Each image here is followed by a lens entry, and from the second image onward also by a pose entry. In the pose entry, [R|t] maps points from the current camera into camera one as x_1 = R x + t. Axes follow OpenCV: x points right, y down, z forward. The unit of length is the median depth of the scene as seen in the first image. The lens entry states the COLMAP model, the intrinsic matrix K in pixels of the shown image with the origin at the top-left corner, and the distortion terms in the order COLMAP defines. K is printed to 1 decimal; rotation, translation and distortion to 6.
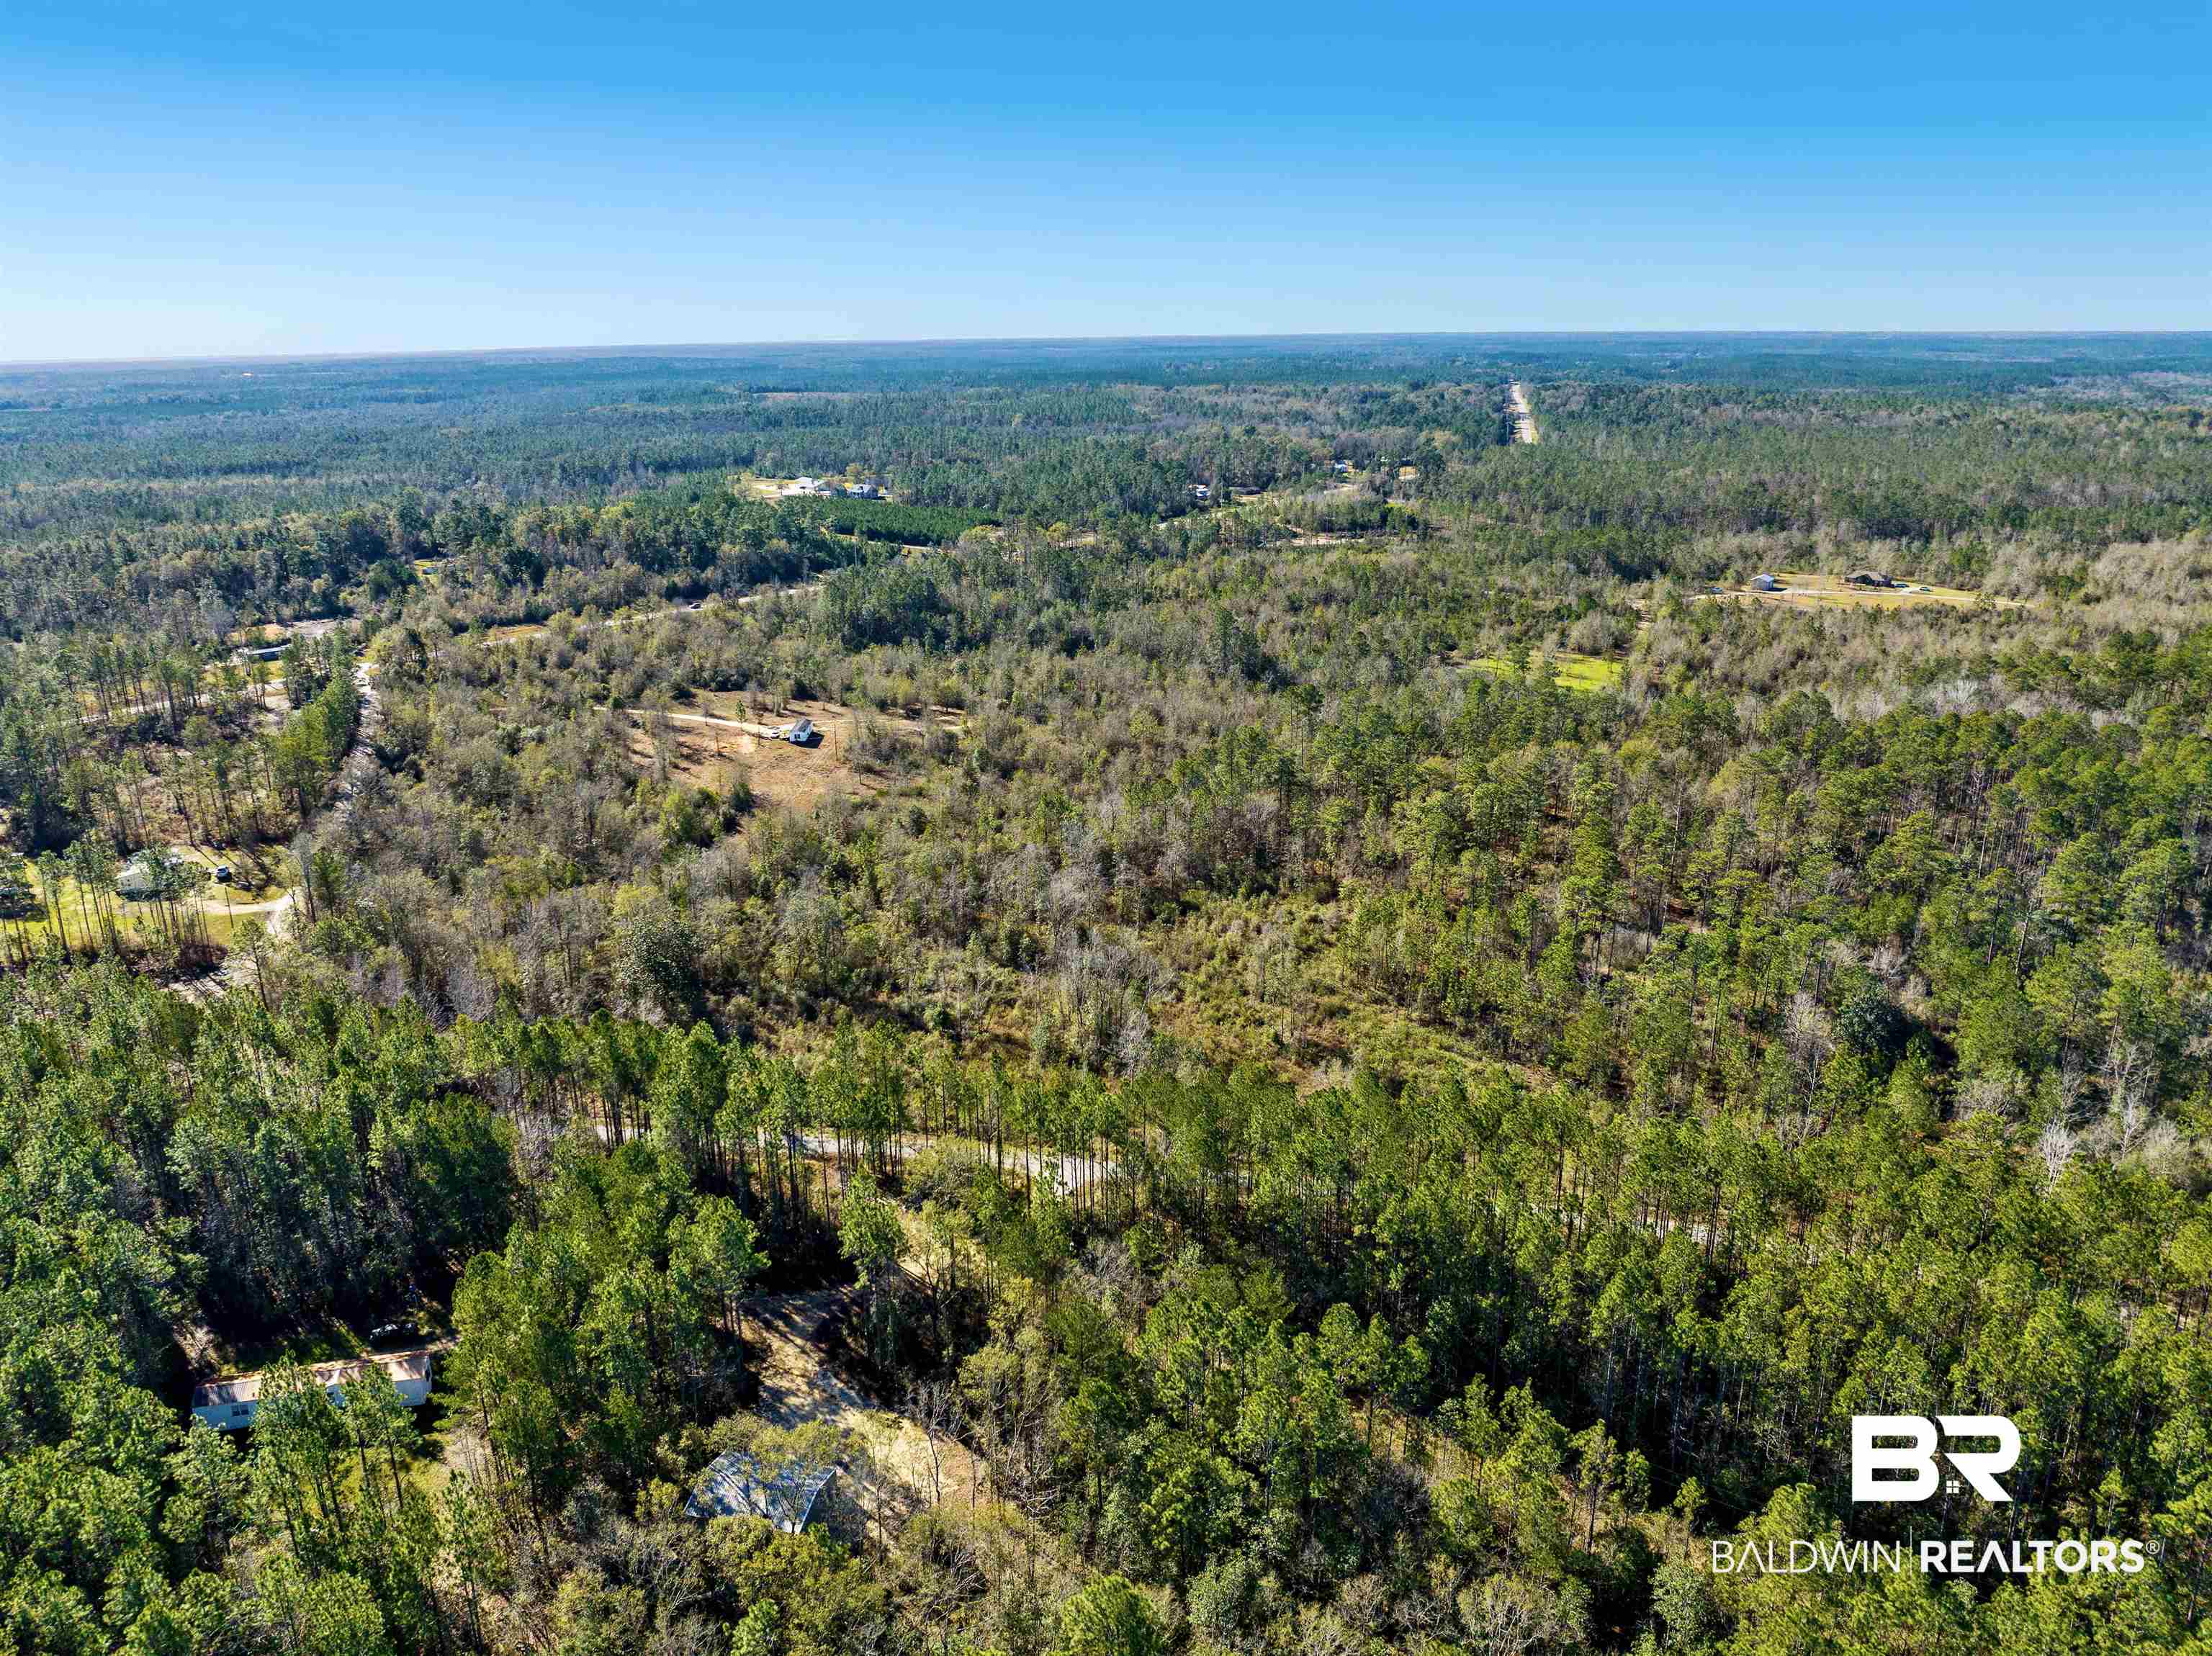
lens RADIAL K [[1540.5, 0, 1094.5], [0, 1540.5, 818.9], [0, 0, 1]] dist [-0.029296, -0.004443]
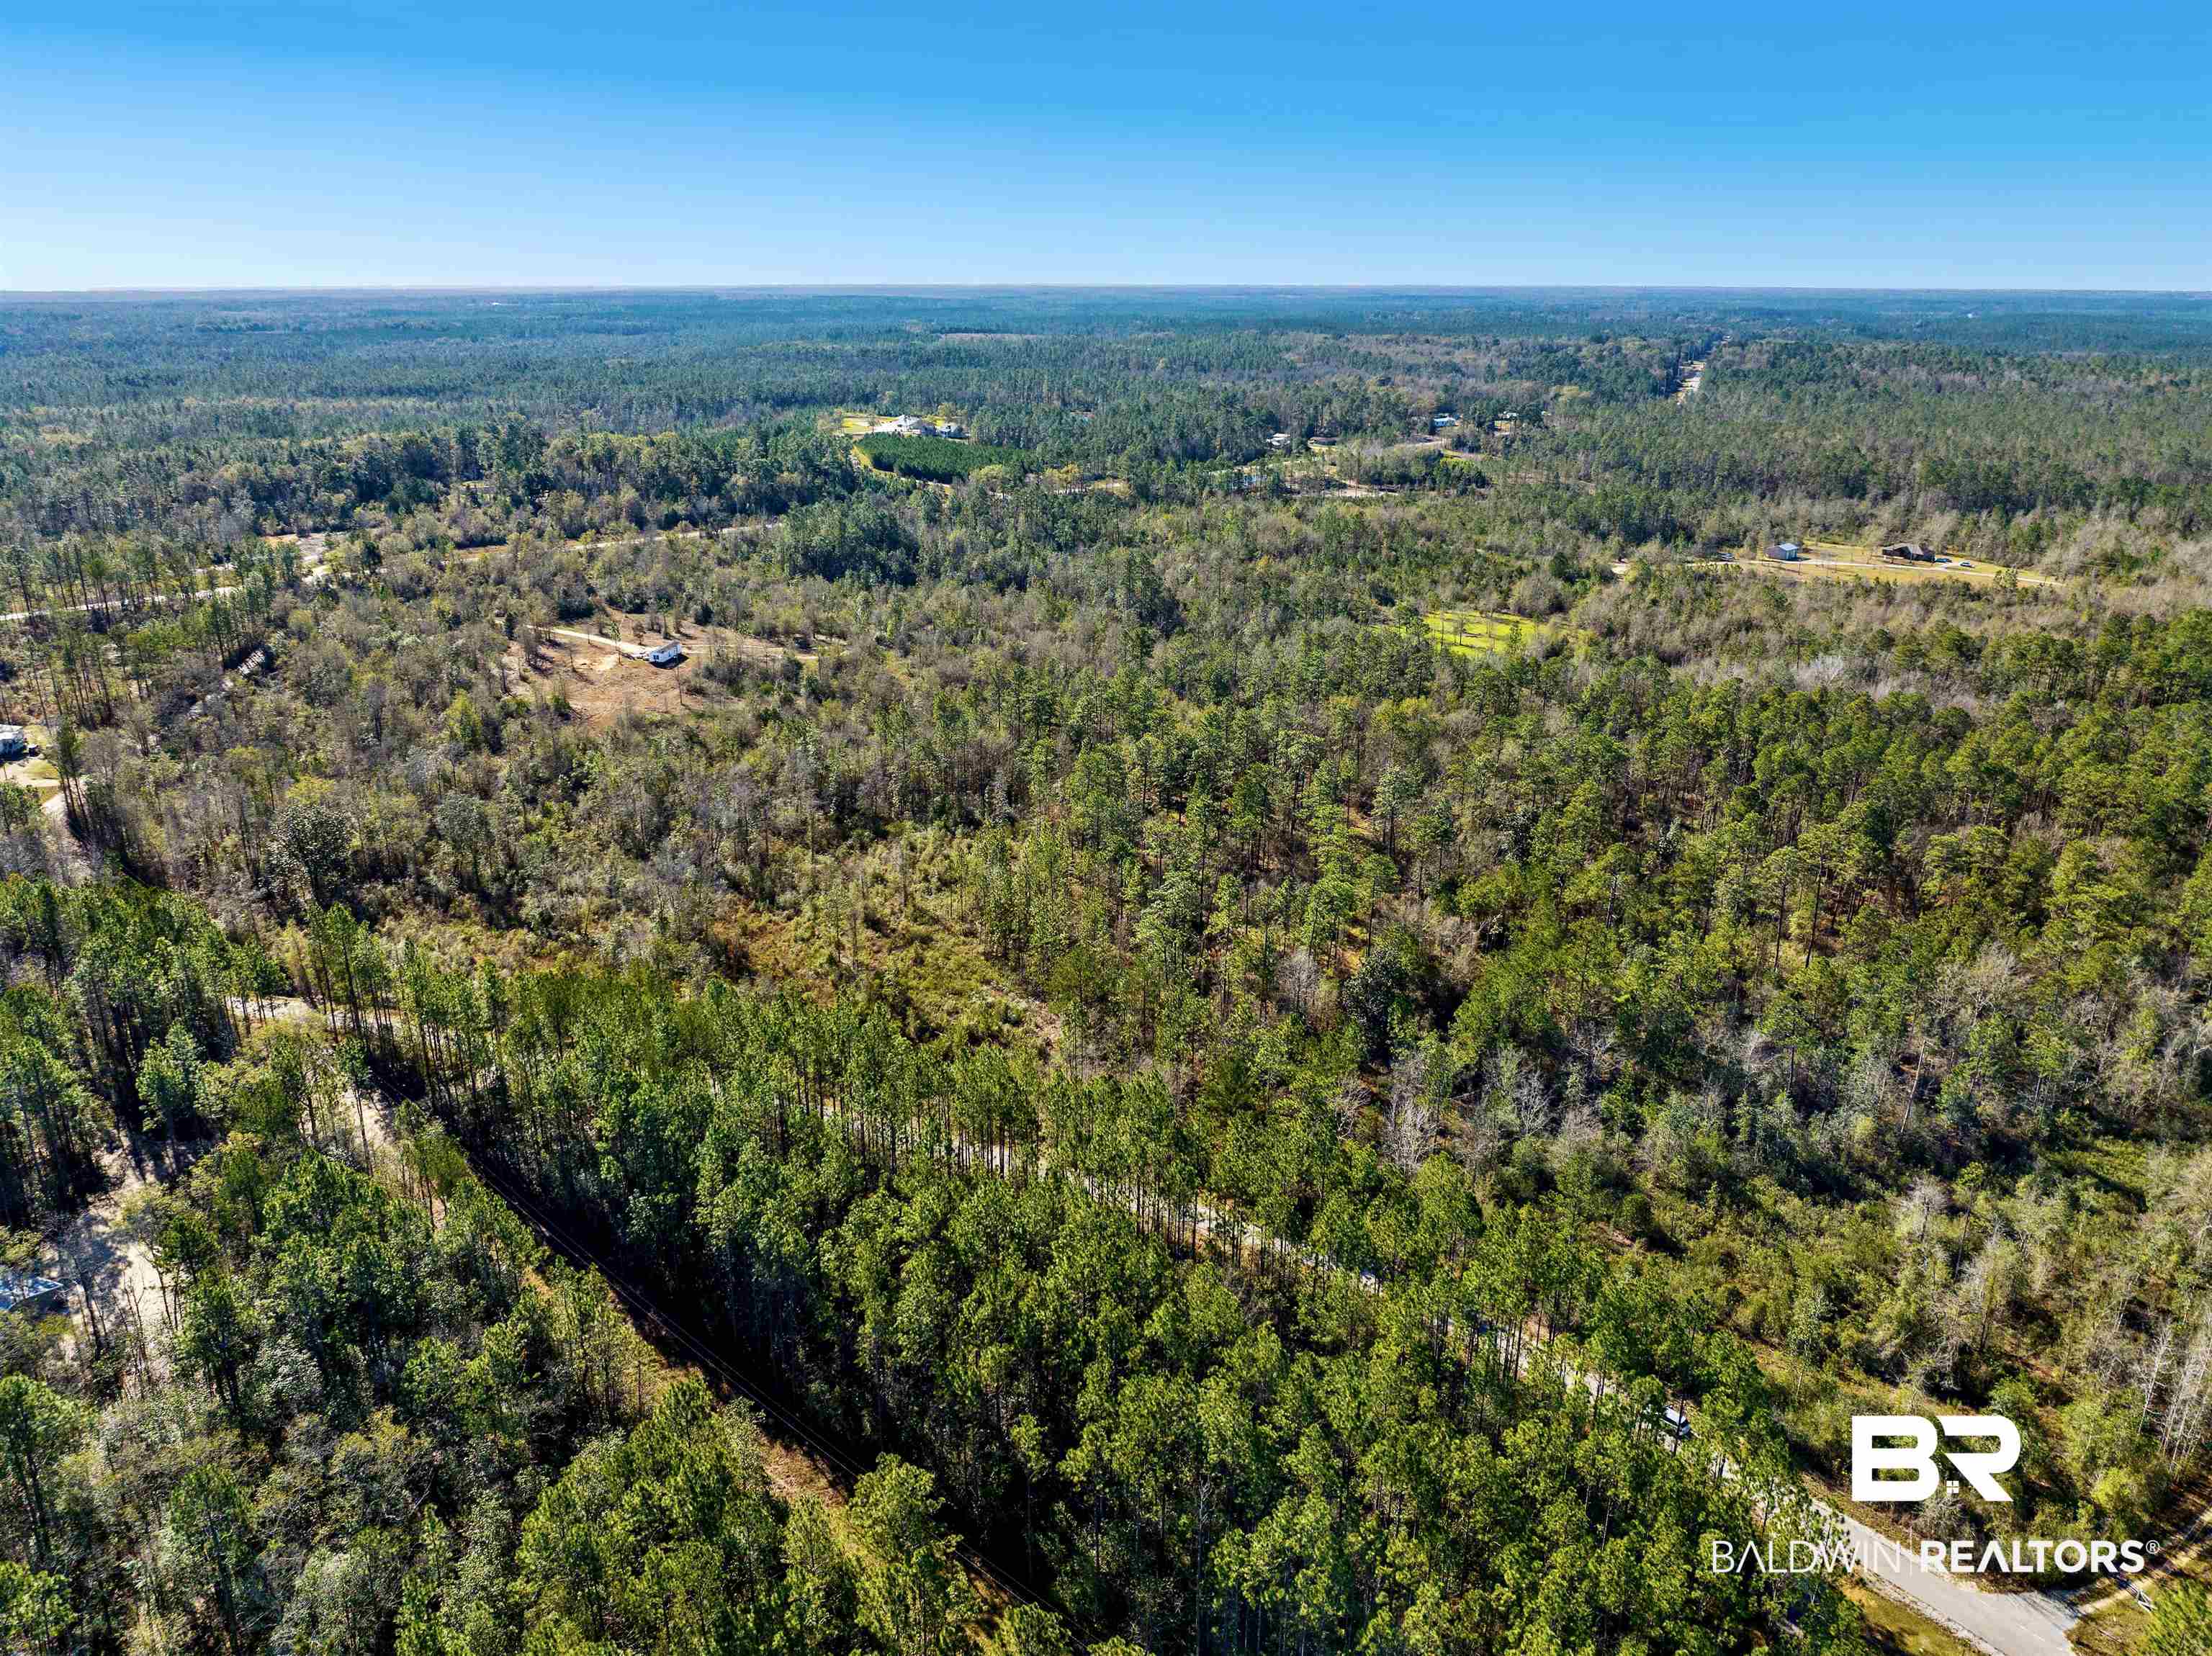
lens RADIAL K [[1549.3, 0, 1082.4], [0, 1549.3, 827.0], [0, 0, 1]] dist [-0.027638, 0.019662]
pose [[0.989111, 0.063036, -0.132986, 0.162018], [-0.058316, 0.997532, 0.039097, 0.002319], [0.135123, -0.030916, 0.990346, 0.004184]]
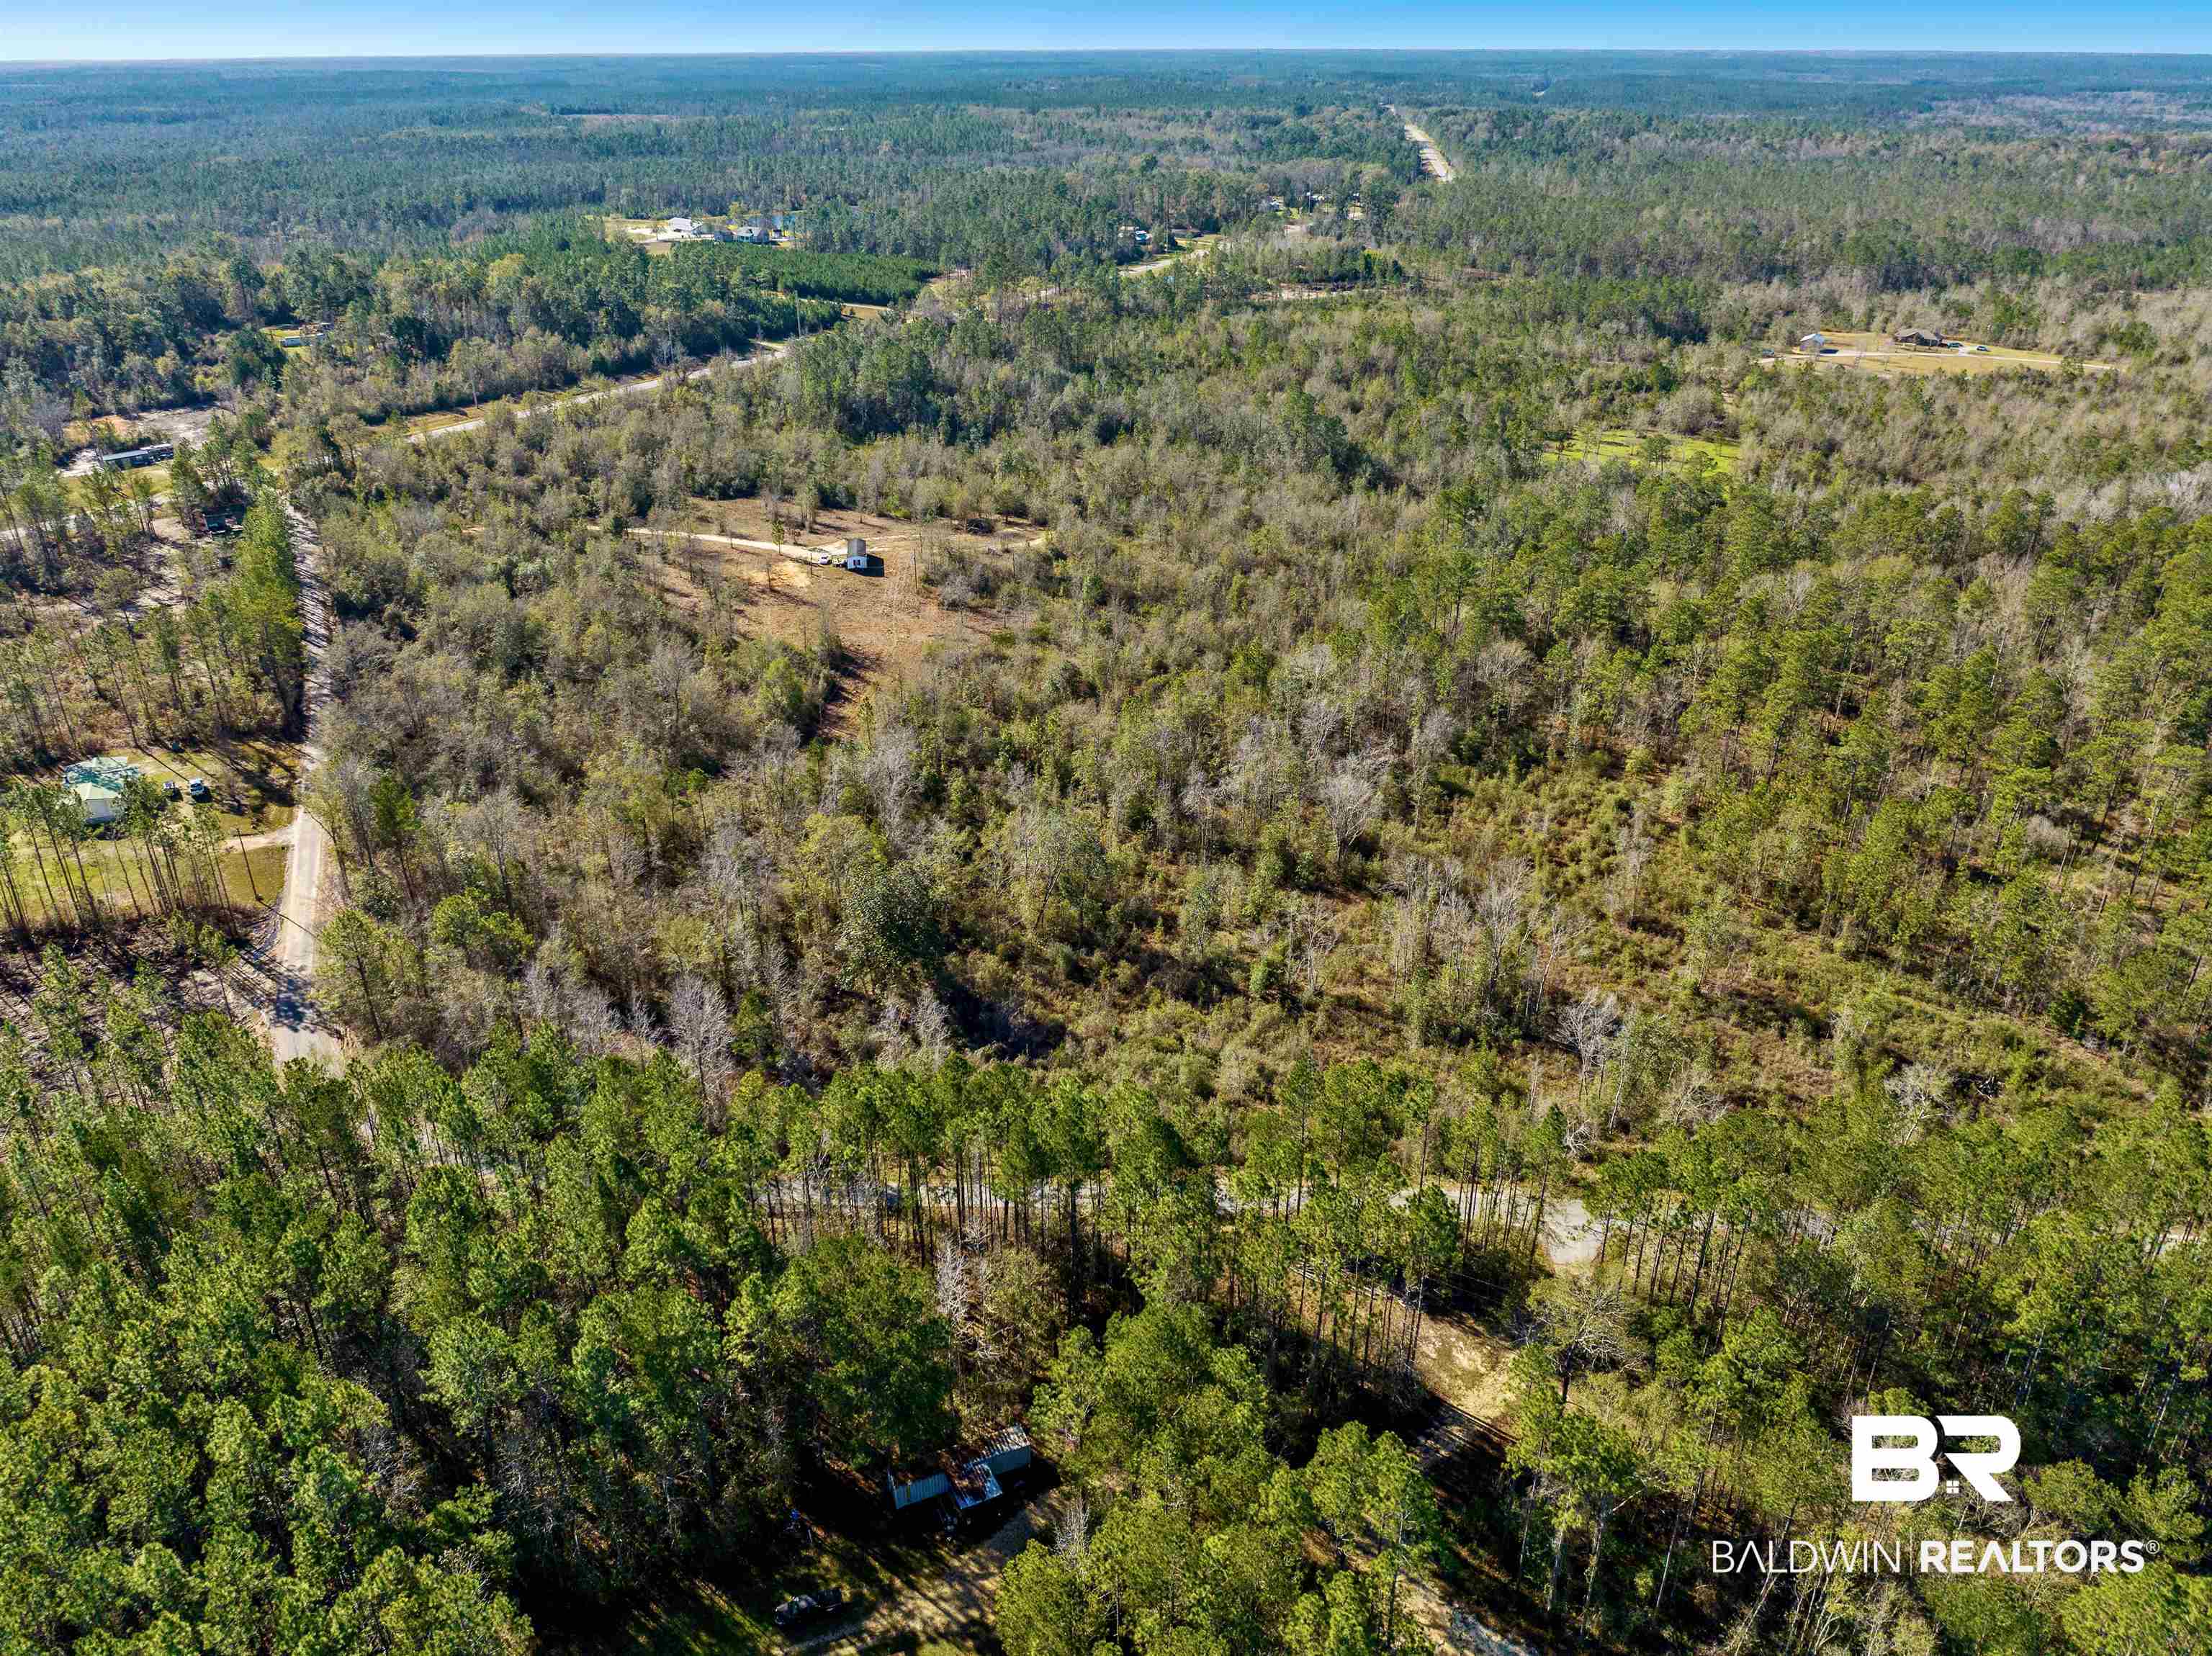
lens RADIAL K [[1542.6, 0, 1106.0], [0, 1542.6, 828.0], [0, 0, 1]] dist [-0.026305, 0.017232]
pose [[0.993617, -0.042910, 0.104329, -0.104006], [0.025278, 0.986003, 0.164799, -0.031336], [-0.109940, -0.161110, 0.980794, 0.101012]]
